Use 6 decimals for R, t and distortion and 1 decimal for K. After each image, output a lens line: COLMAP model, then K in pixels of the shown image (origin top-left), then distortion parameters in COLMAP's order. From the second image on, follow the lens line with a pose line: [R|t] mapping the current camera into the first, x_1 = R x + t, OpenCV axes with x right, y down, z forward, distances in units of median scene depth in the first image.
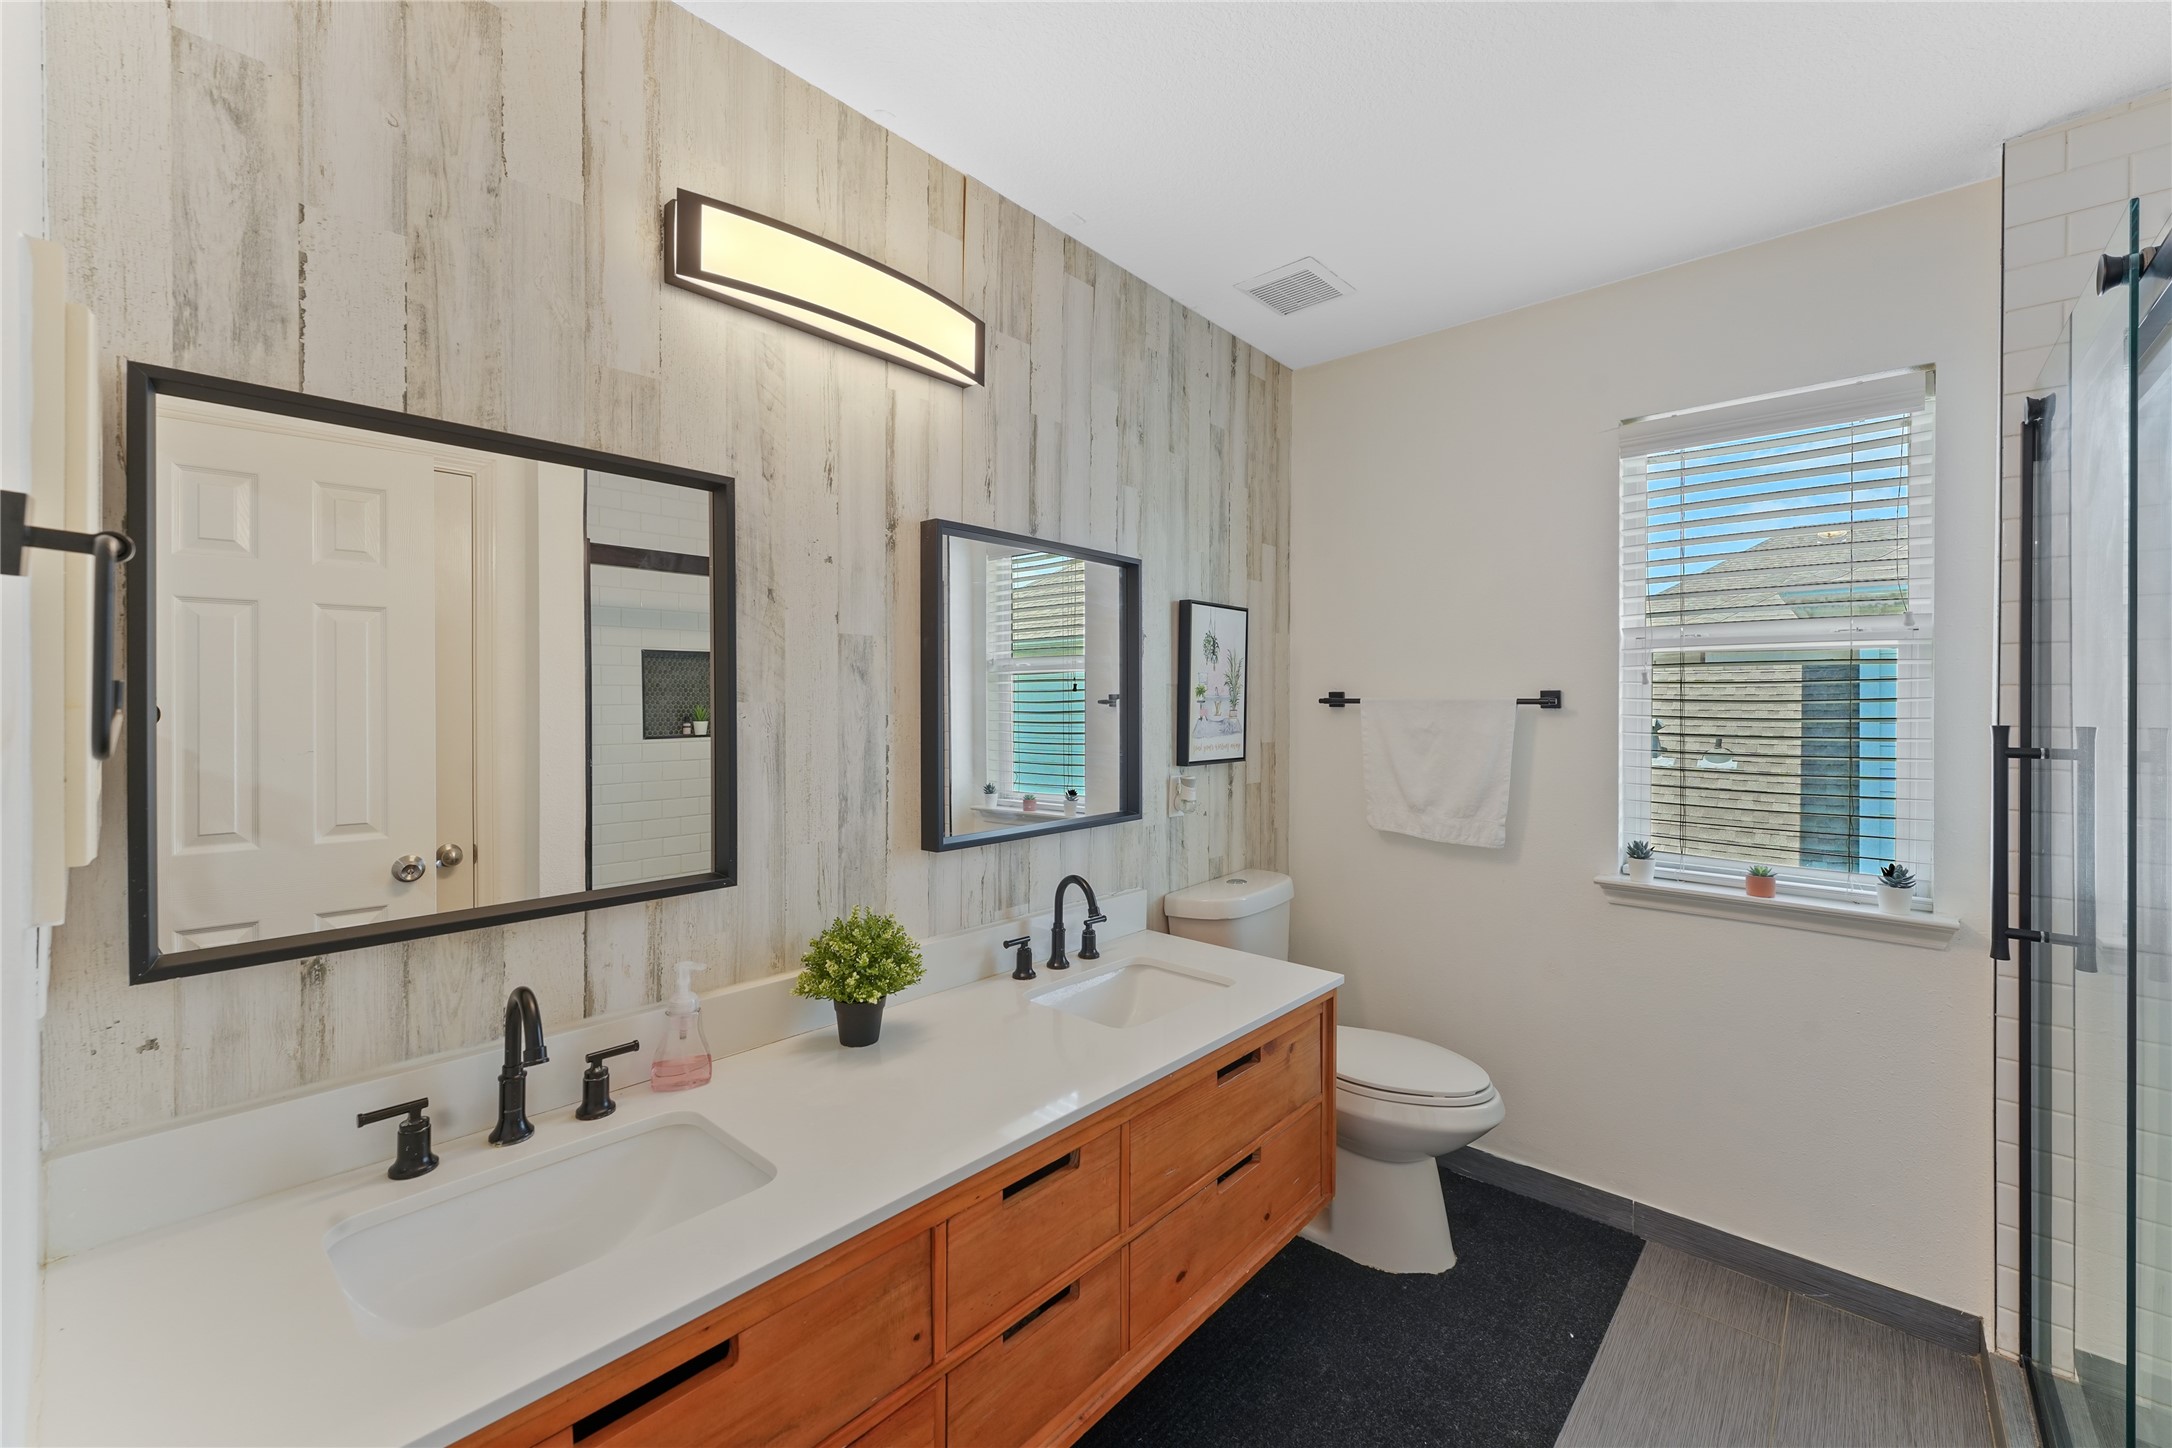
lens RADIAL K [[864.3, 0, 1087.3], [0, 864.3, 712.2], [0, 0, 1]] dist [-0.000225, -0.000619]
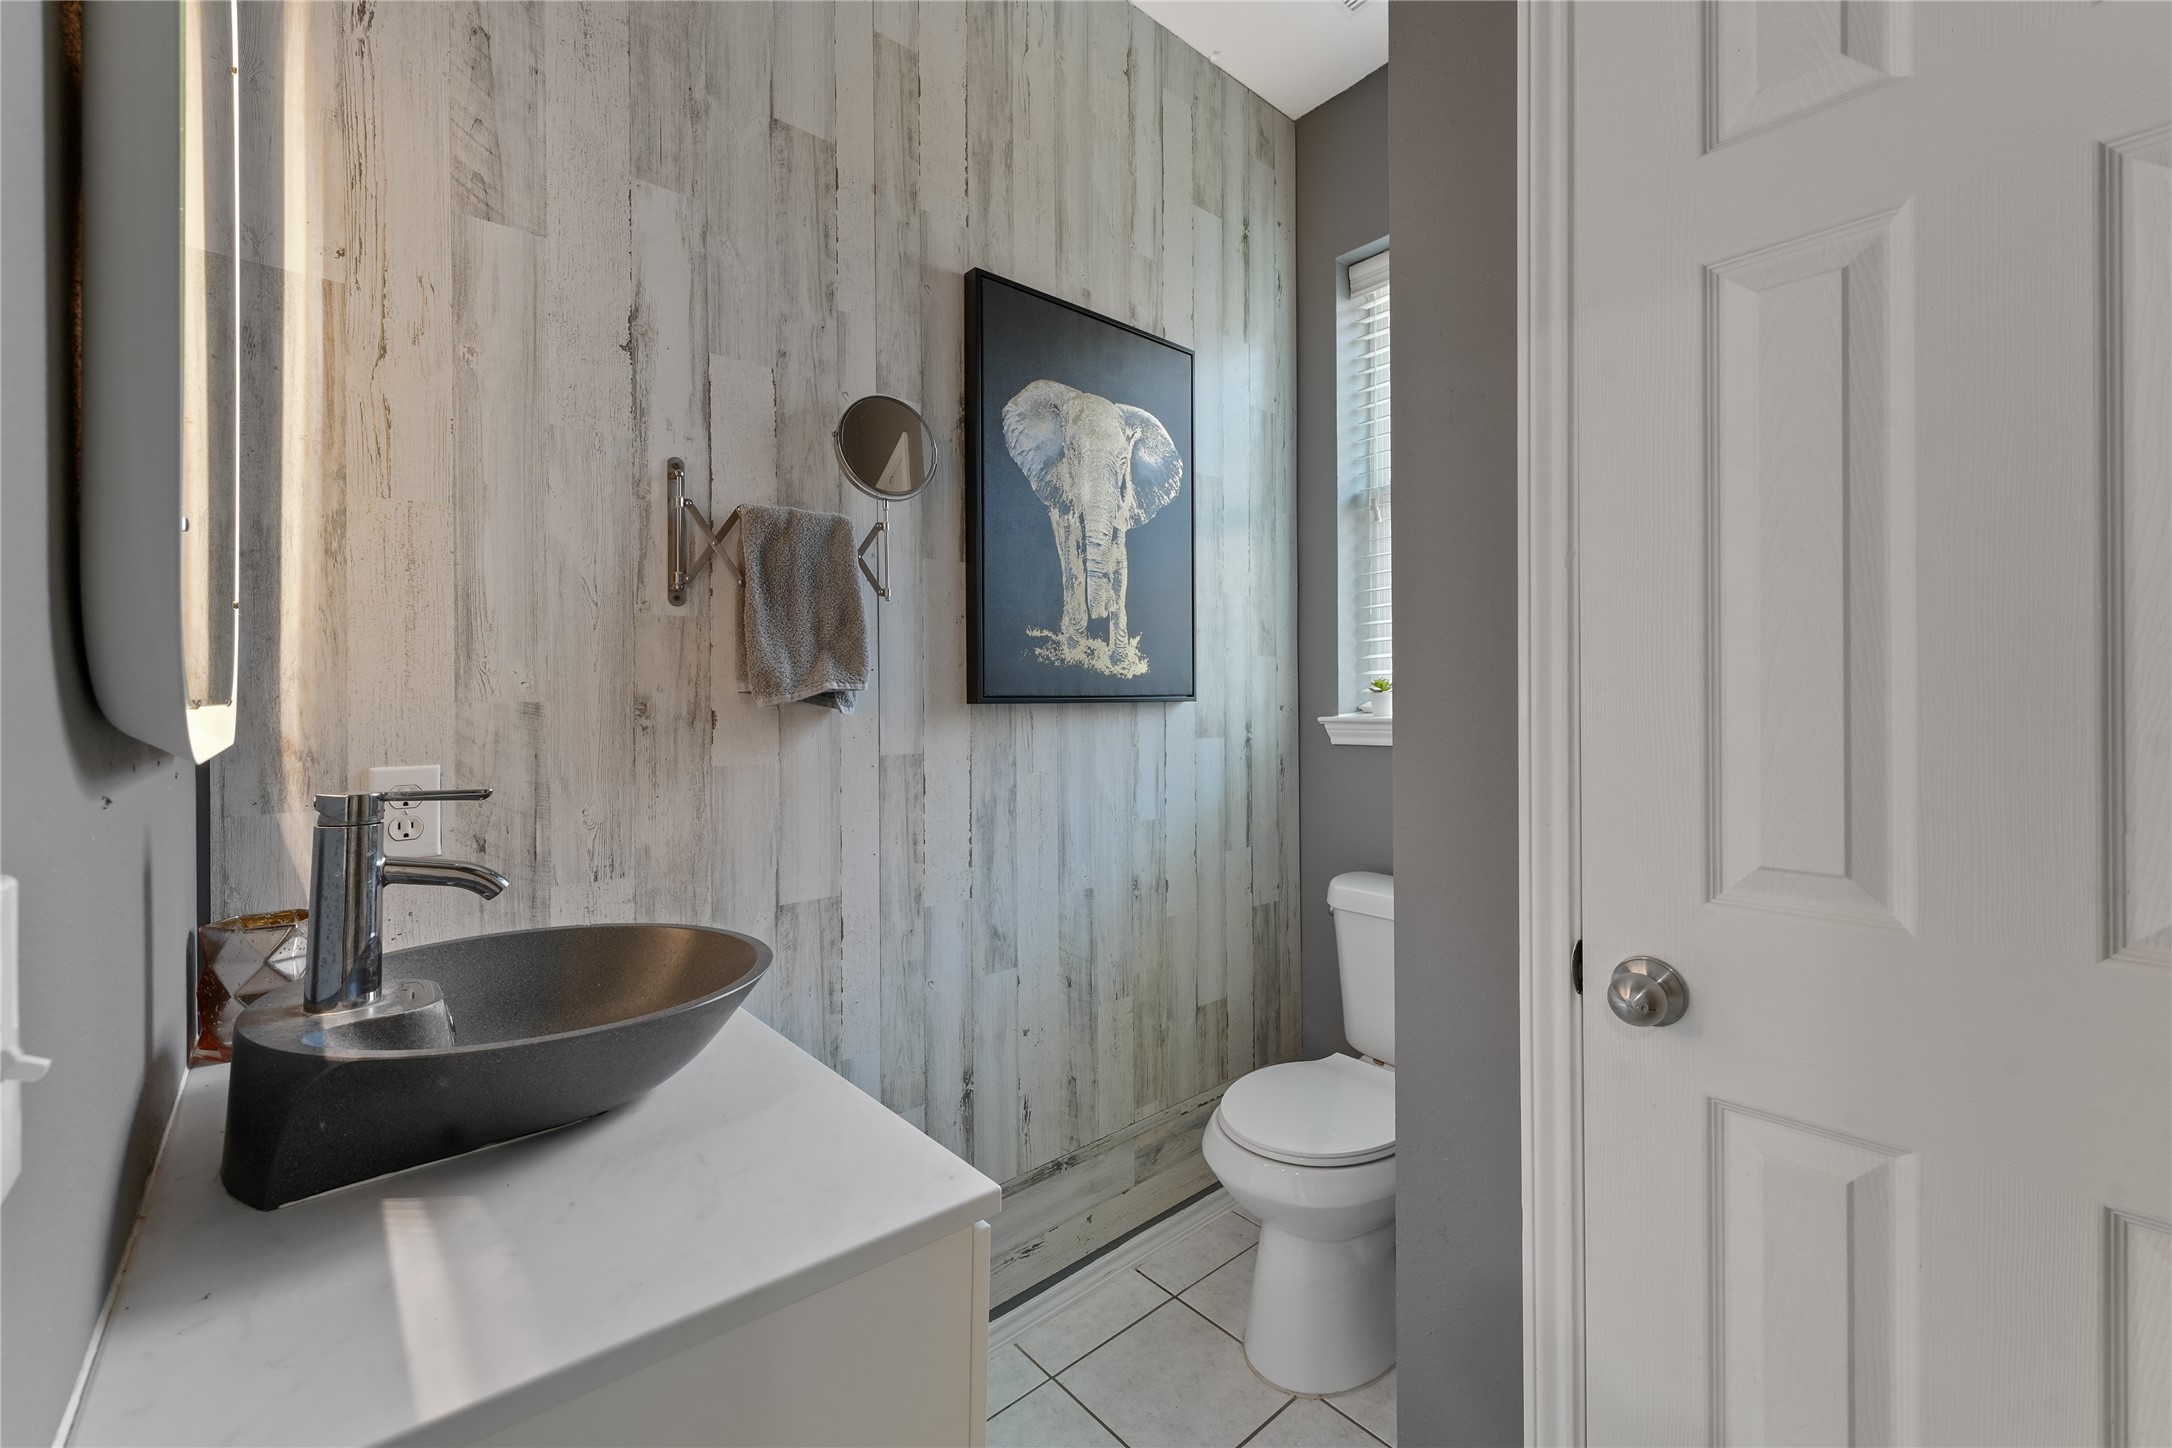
lens RADIAL K [[864.3, 0, 1084.4], [0, 864.3, 714.6], [0, 0, 1]] dist [-0.000225, -0.000619]
pose [[-0.018858, 0.003995, -0.999814, 0.445094], [0.001803, -0.999990, -0.004030, -1.013678], [-0.999821, -0.001878, 0.018850, 0.529313]]
